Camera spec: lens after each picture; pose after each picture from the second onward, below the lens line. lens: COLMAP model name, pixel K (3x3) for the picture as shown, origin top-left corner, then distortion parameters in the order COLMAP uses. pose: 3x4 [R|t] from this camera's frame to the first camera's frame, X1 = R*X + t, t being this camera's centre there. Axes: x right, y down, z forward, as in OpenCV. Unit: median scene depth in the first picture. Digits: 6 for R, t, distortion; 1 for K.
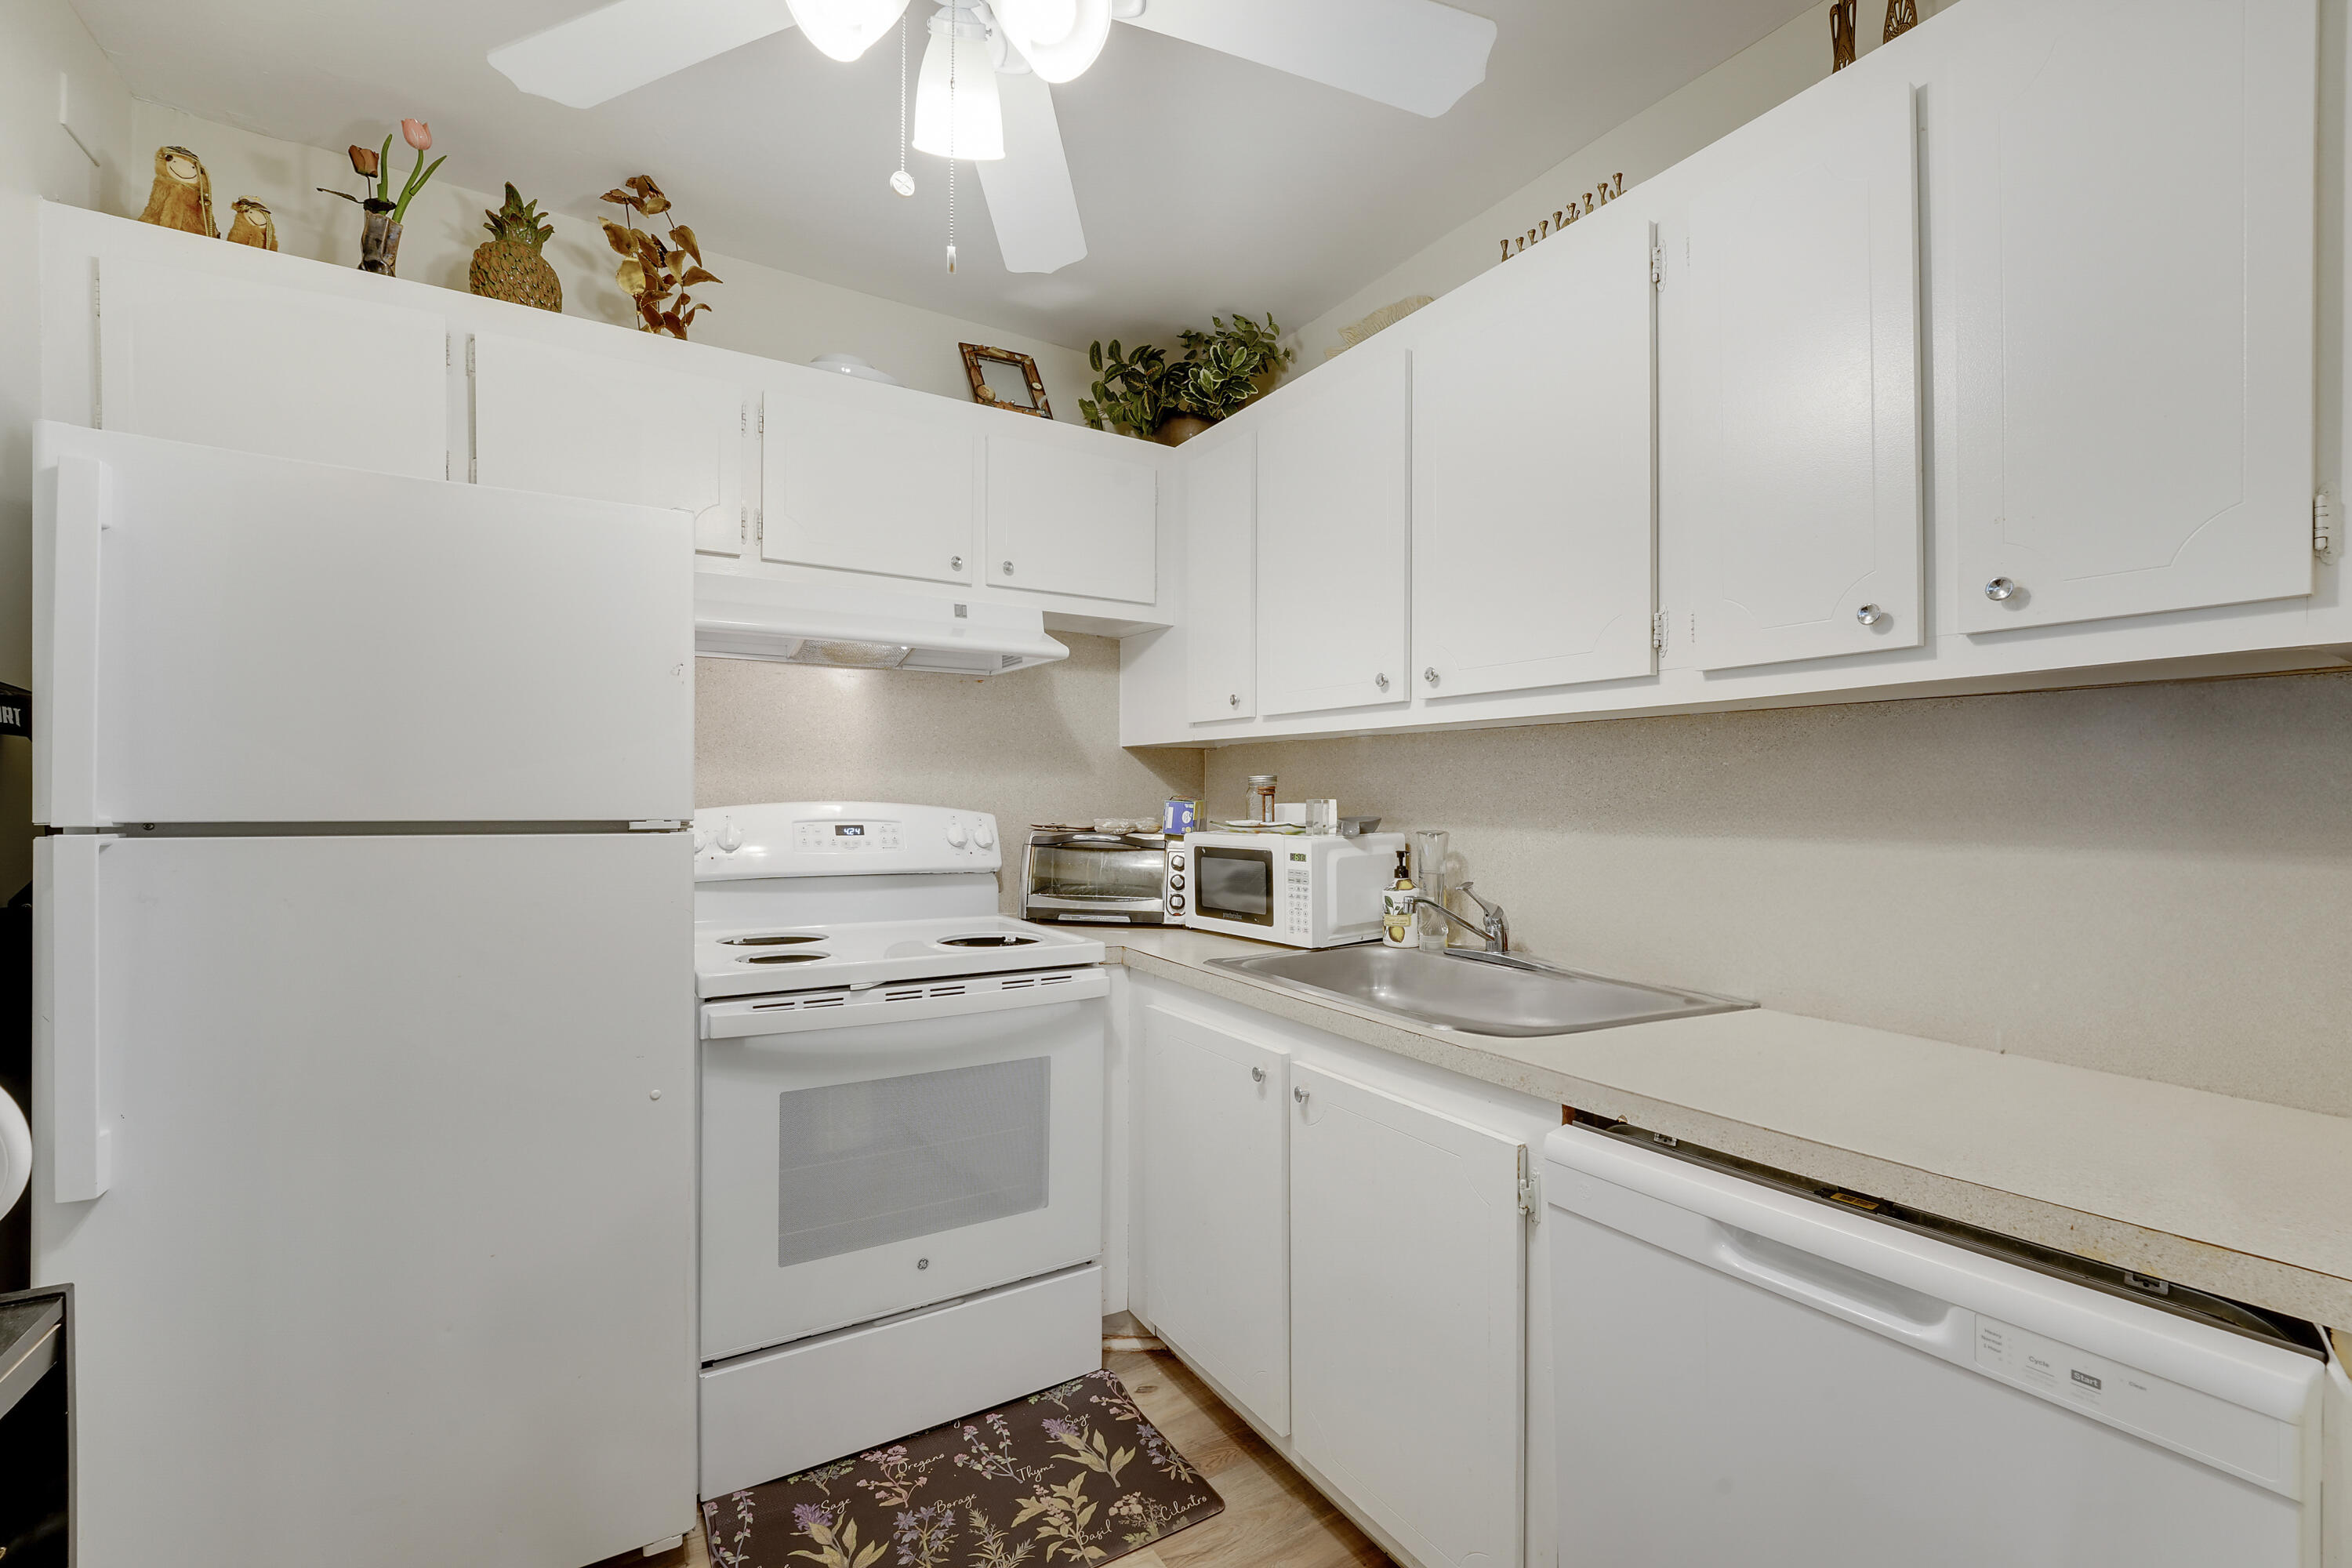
lens RADIAL K [[946.6, 0, 1176.6], [0, 946.6, 806.9], [0, 0, 1]] dist [-0.042630, 0.005354]
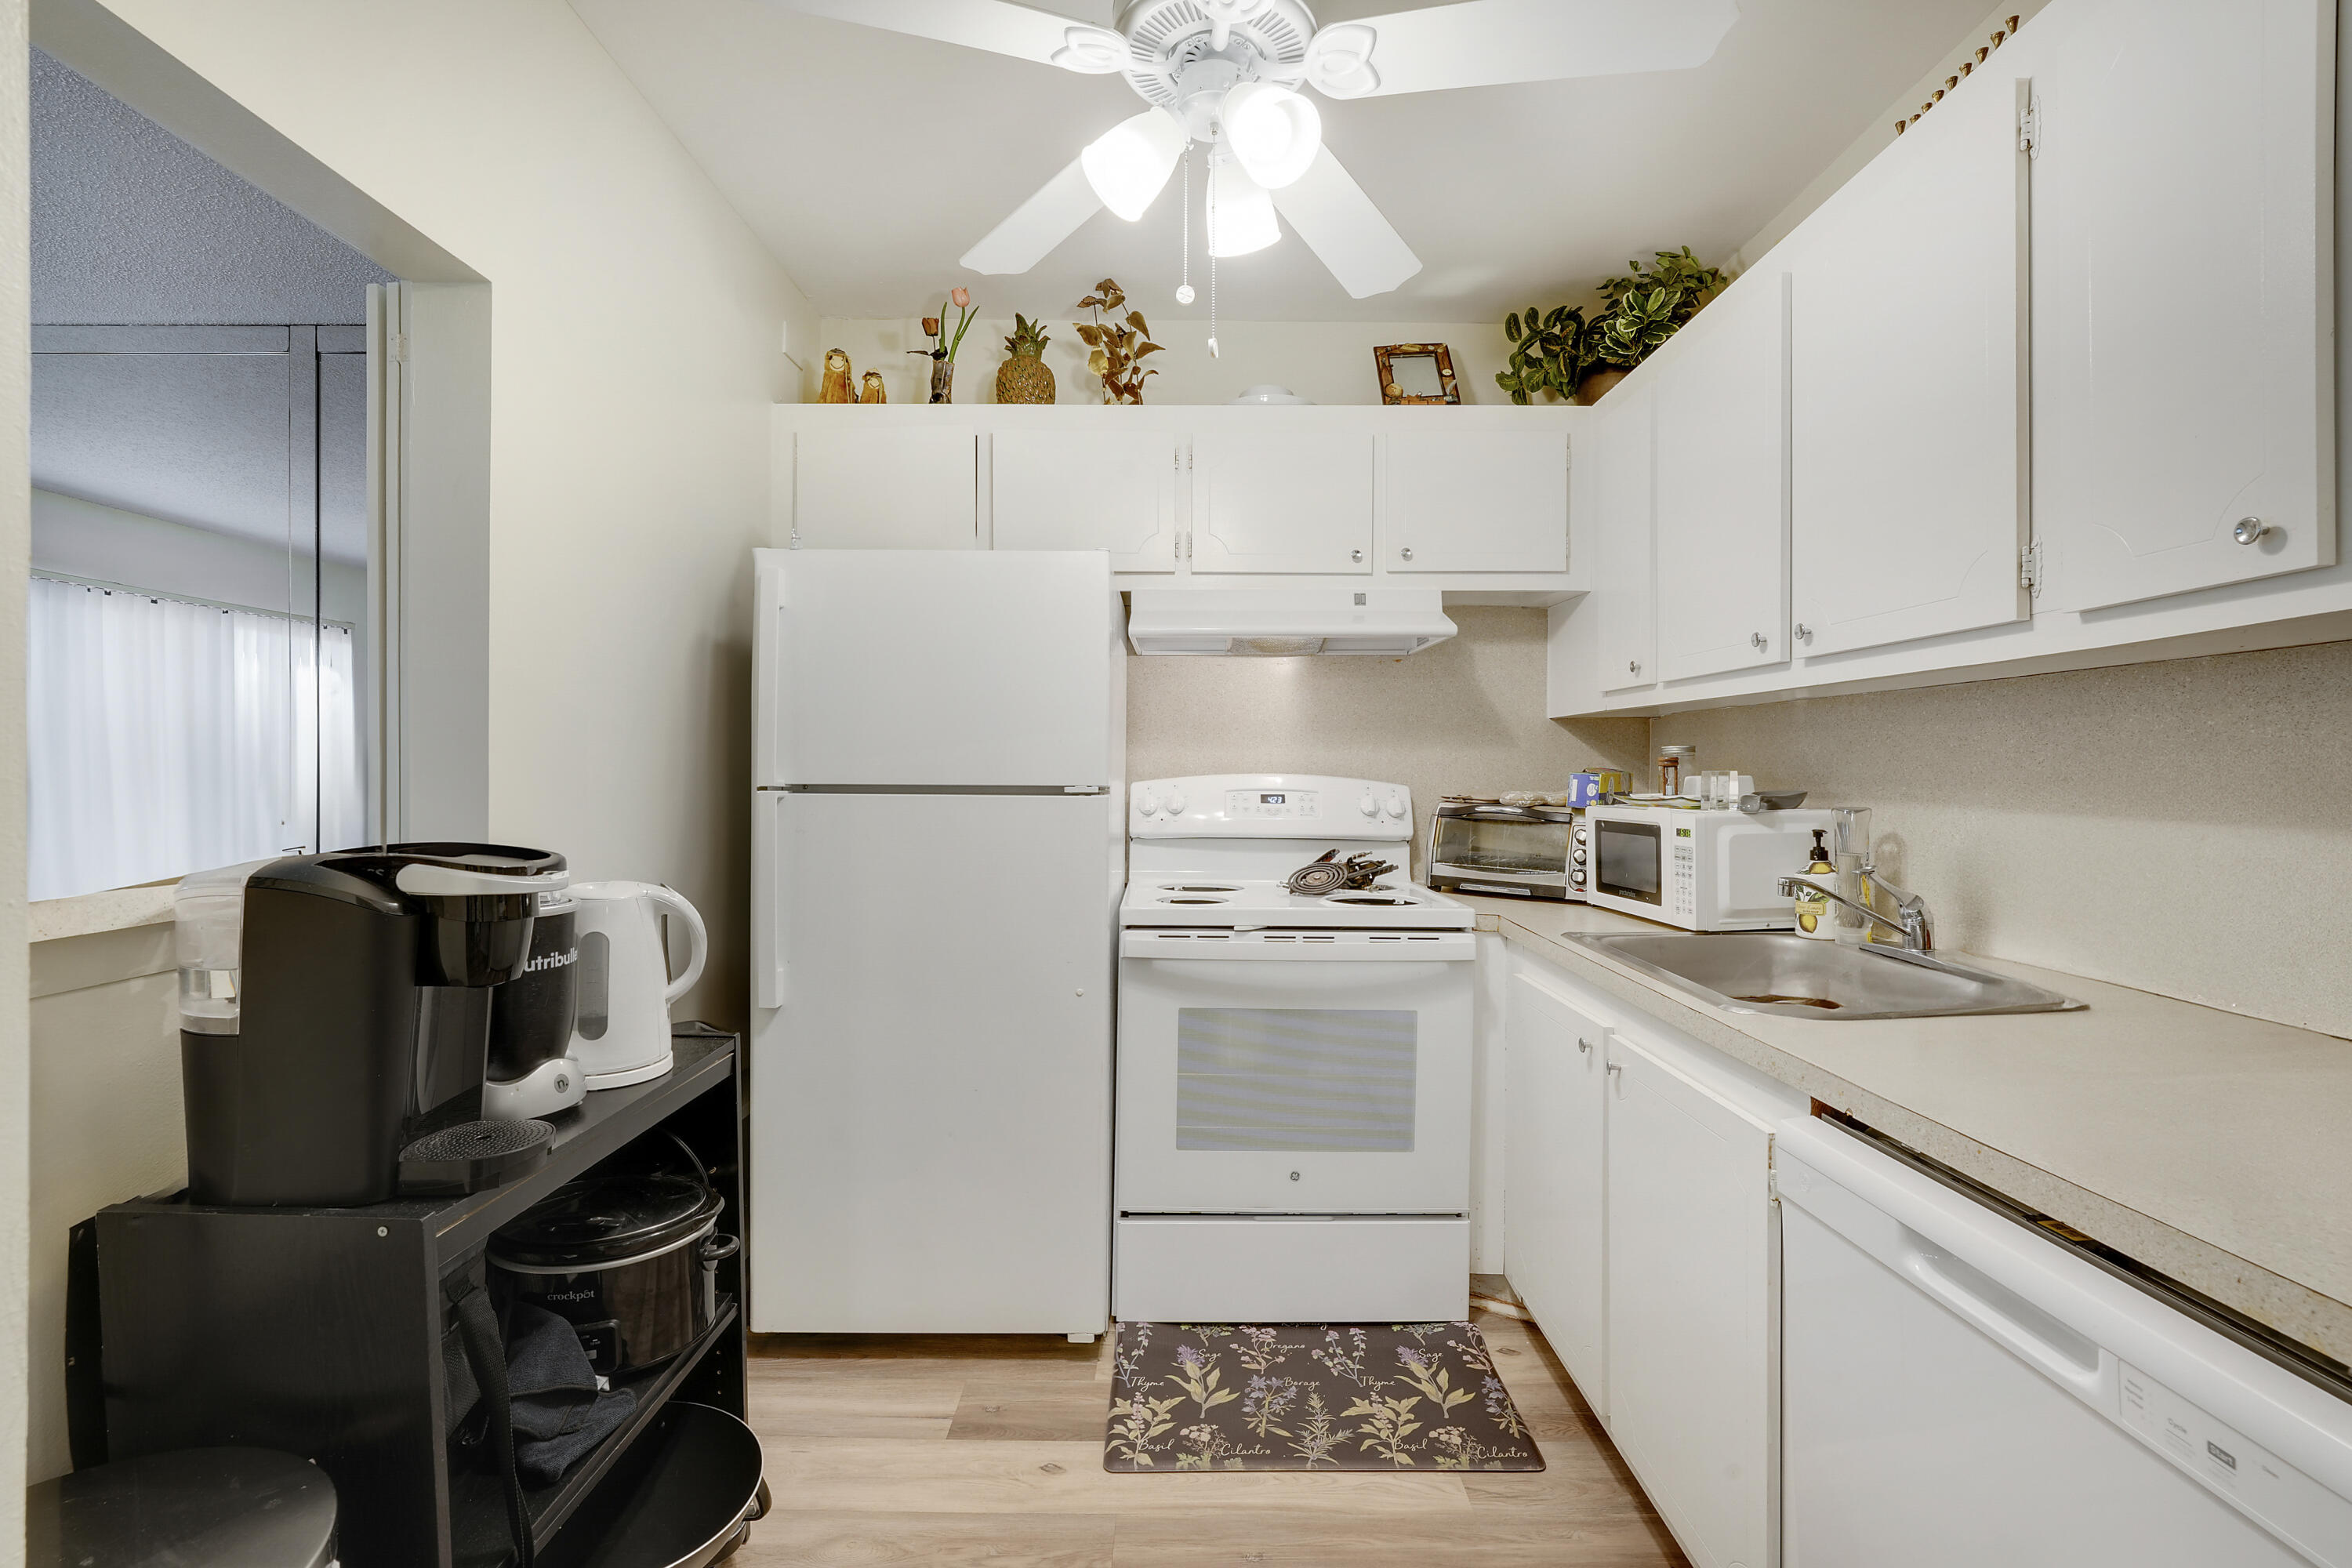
lens RADIAL K [[962.5, 0, 1163.3], [0, 962.5, 781.3], [0, 0, 1]] dist [-0.047279, 0.004085]
pose [[0.846772, 0.004186, -0.531939, 0.193745], [-0.004524, 0.999990, 0.000668, 0.004084], [0.531936, 0.001841, 0.846782, -0.071217]]
